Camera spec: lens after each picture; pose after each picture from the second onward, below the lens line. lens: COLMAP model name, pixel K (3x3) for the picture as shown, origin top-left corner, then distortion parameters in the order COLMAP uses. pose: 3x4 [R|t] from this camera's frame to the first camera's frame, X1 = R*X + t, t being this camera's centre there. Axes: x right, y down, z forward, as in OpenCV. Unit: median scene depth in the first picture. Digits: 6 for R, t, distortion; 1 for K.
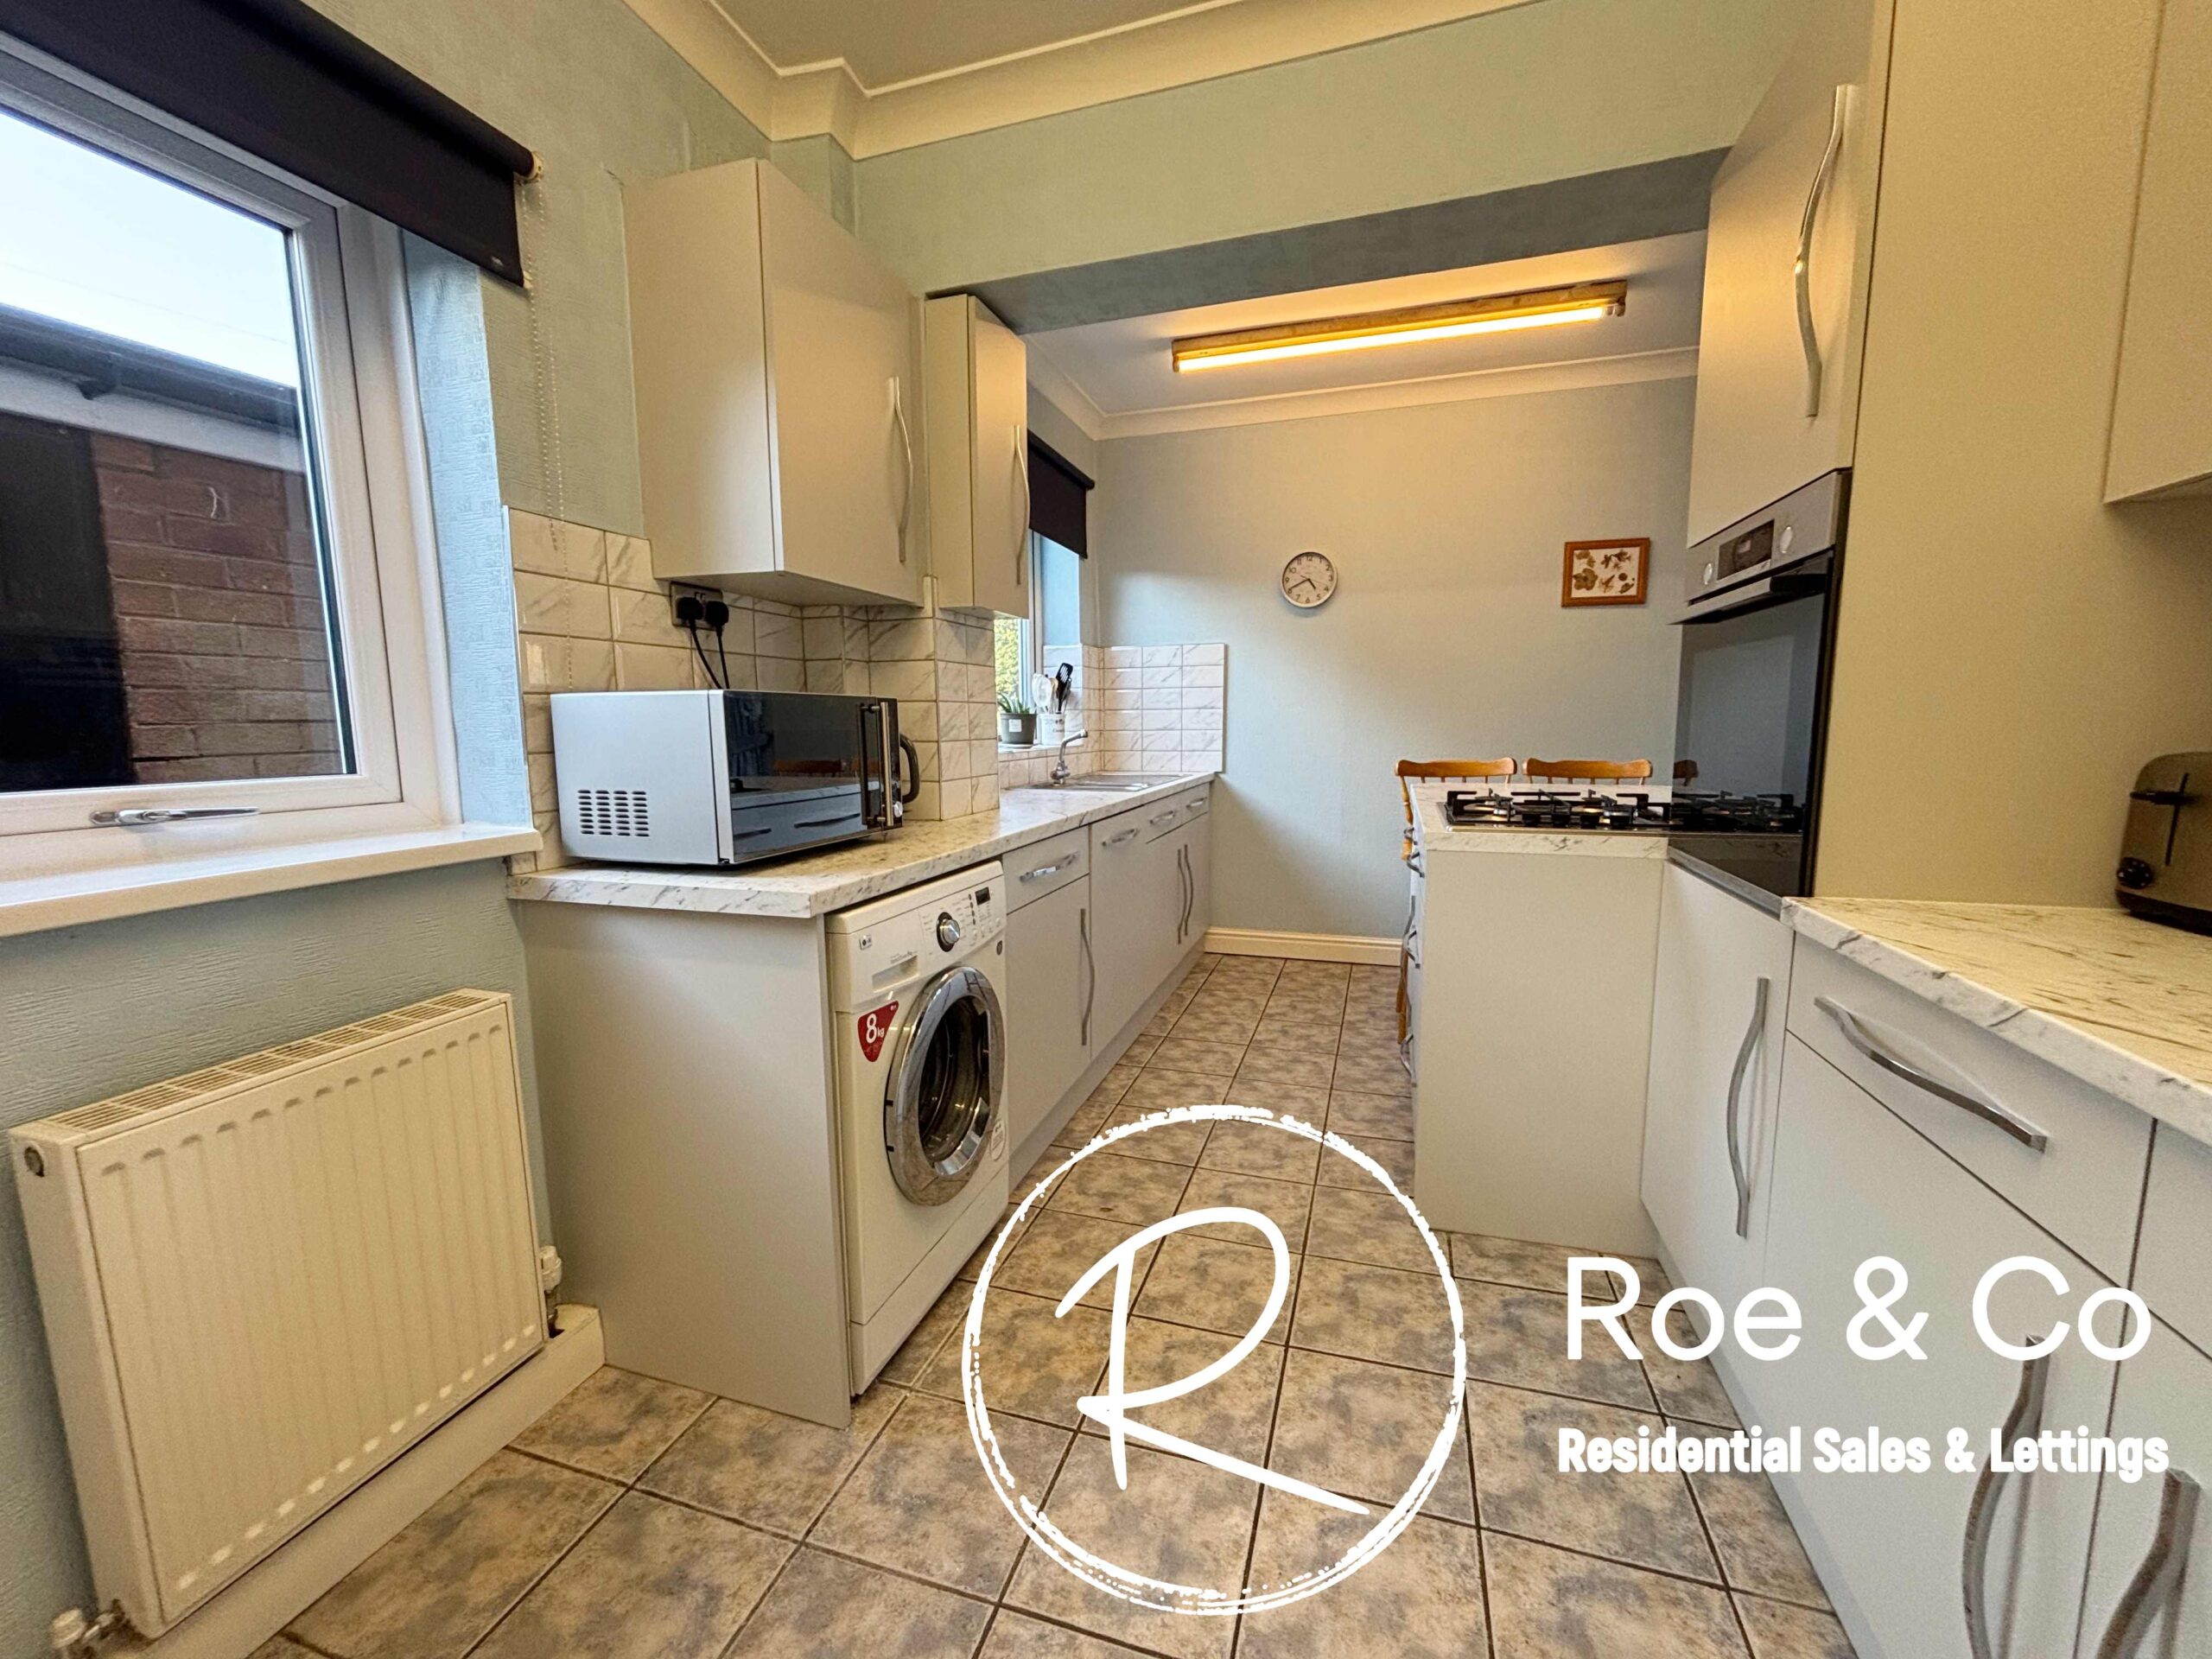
lens RADIAL K [[893.0, 0, 1104.4], [0, 893.0, 833.7], [0, 0, 1]] dist [-0.001521, -0.000710]
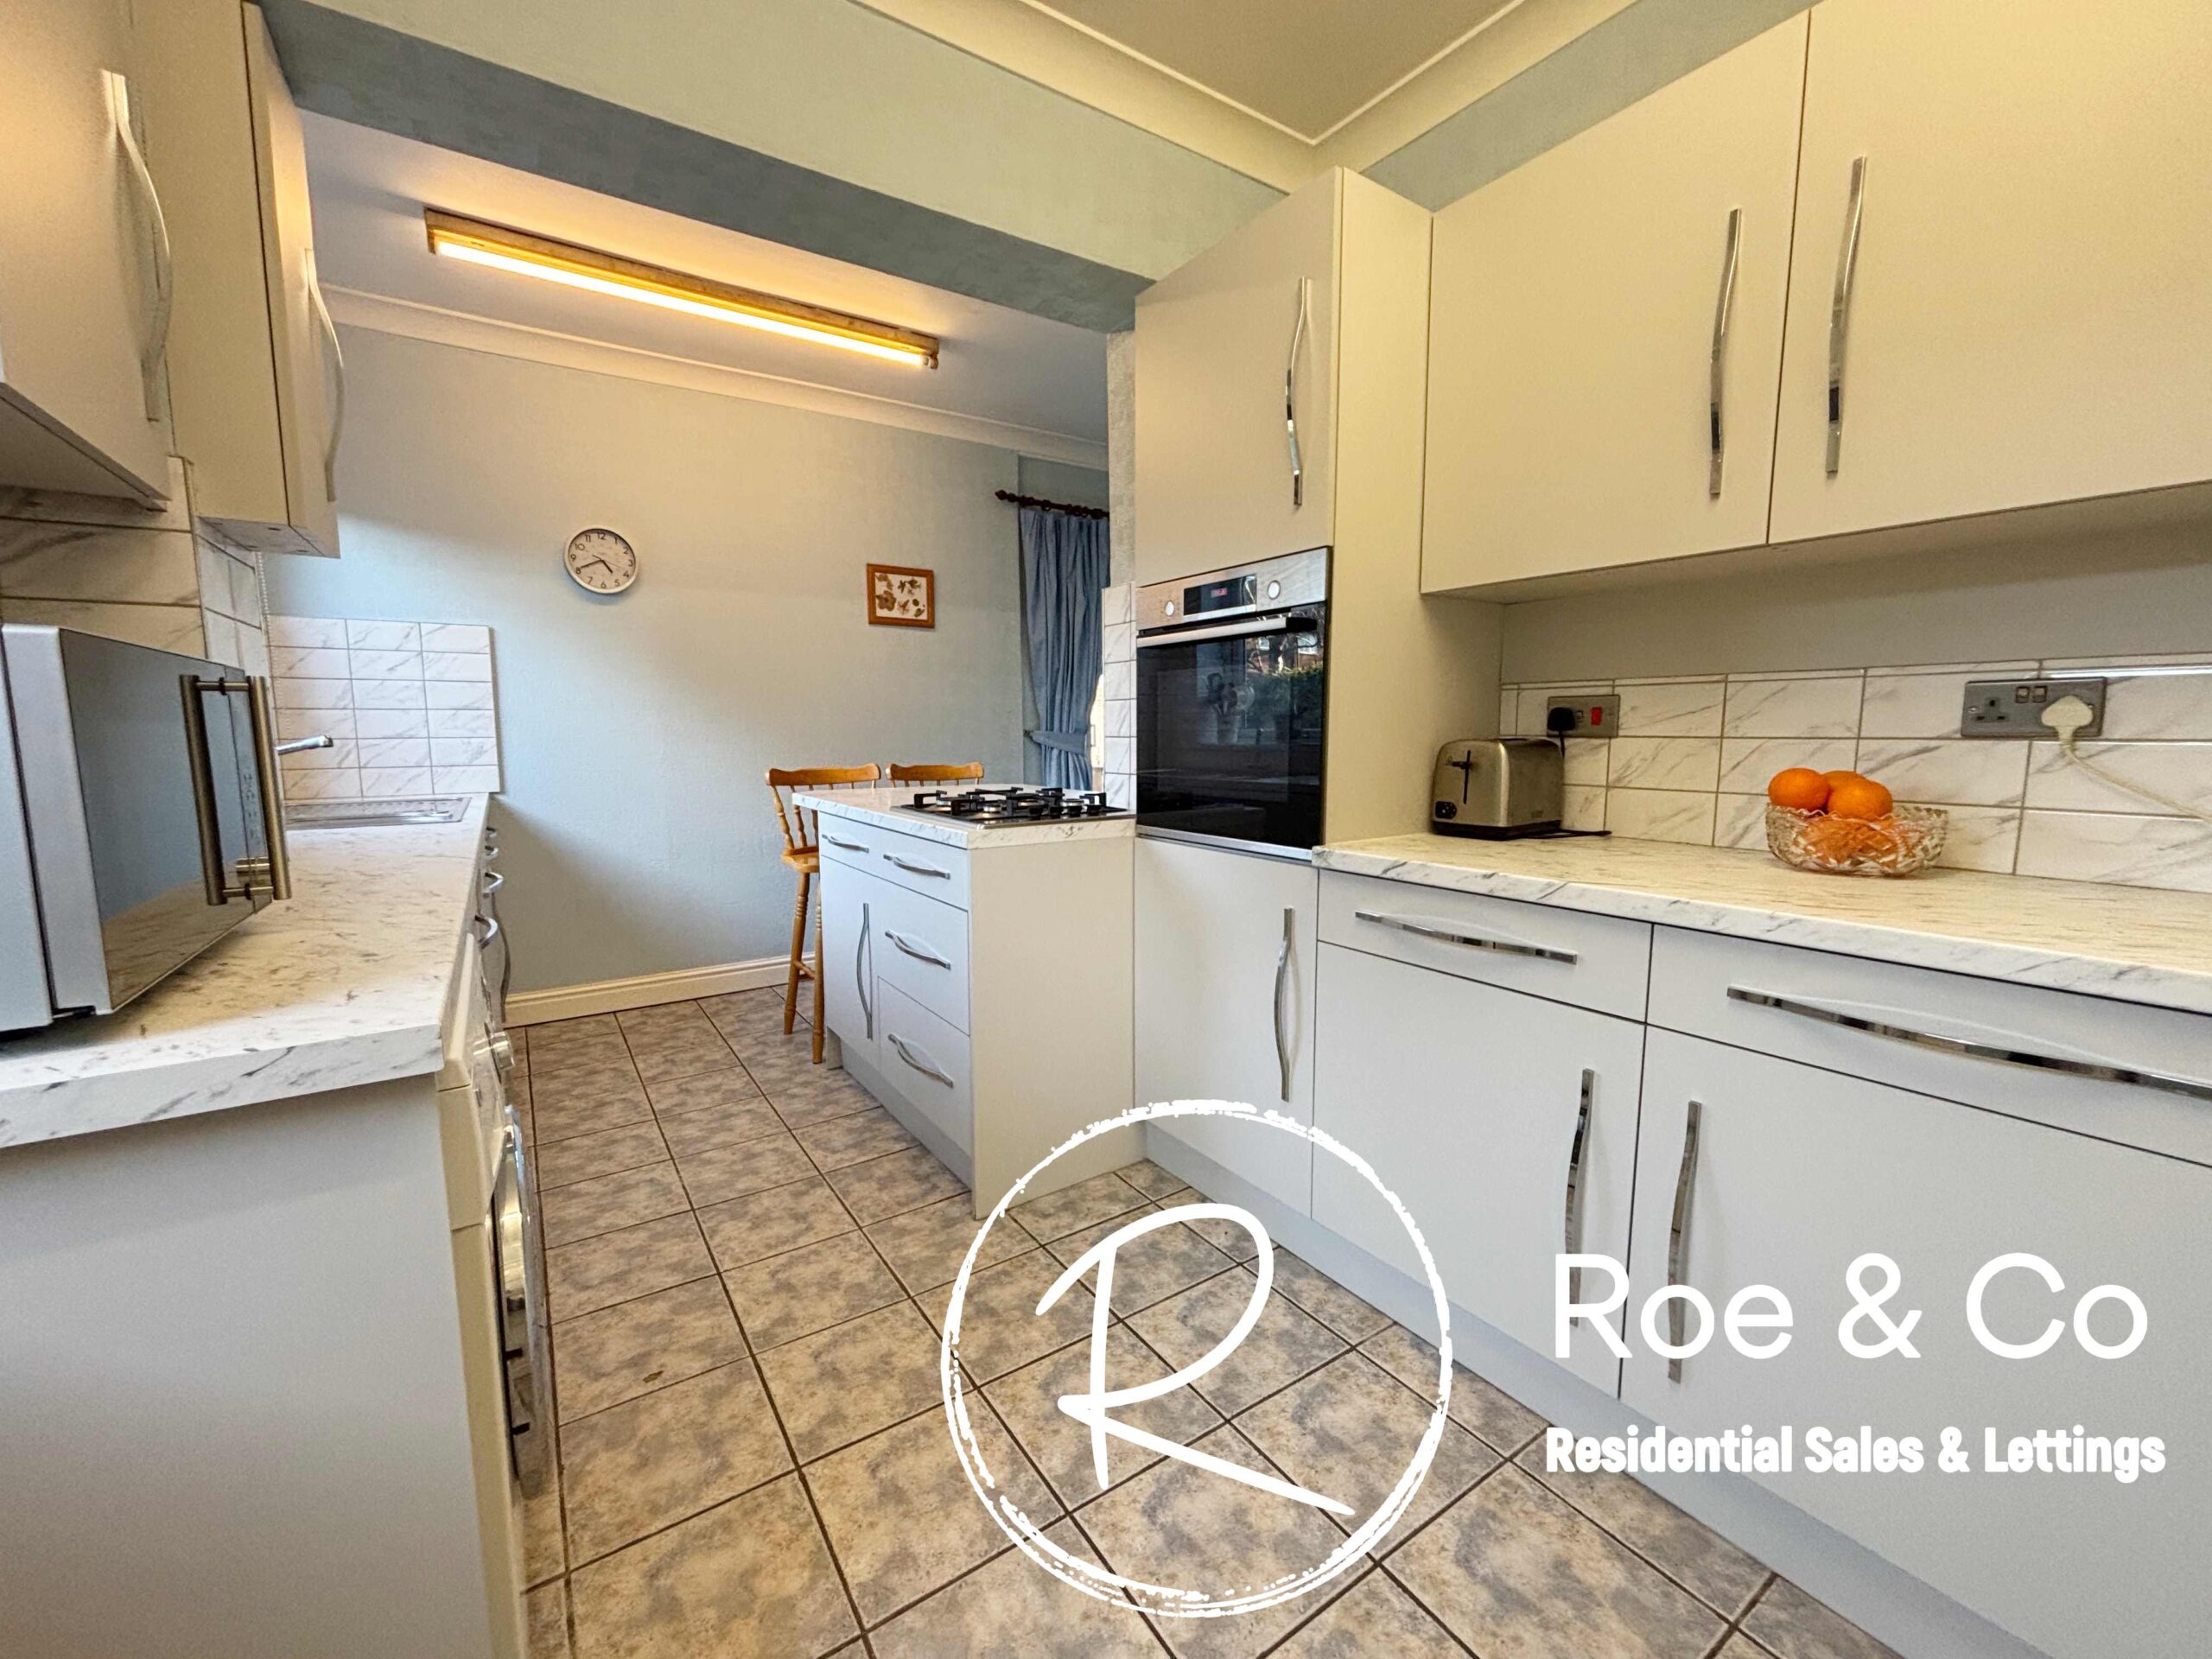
lens RADIAL K [[890.8, 0, 1109.1], [0, 890.8, 838.0], [0, 0, 1]] dist [-0.000479, -0.007416]
pose [[0.615147, -0.088602, 0.783418, -0.198433], [0.098081, 0.994546, 0.035465, -0.008788], [-0.782288, 0.055022, 0.620482, 0.144724]]
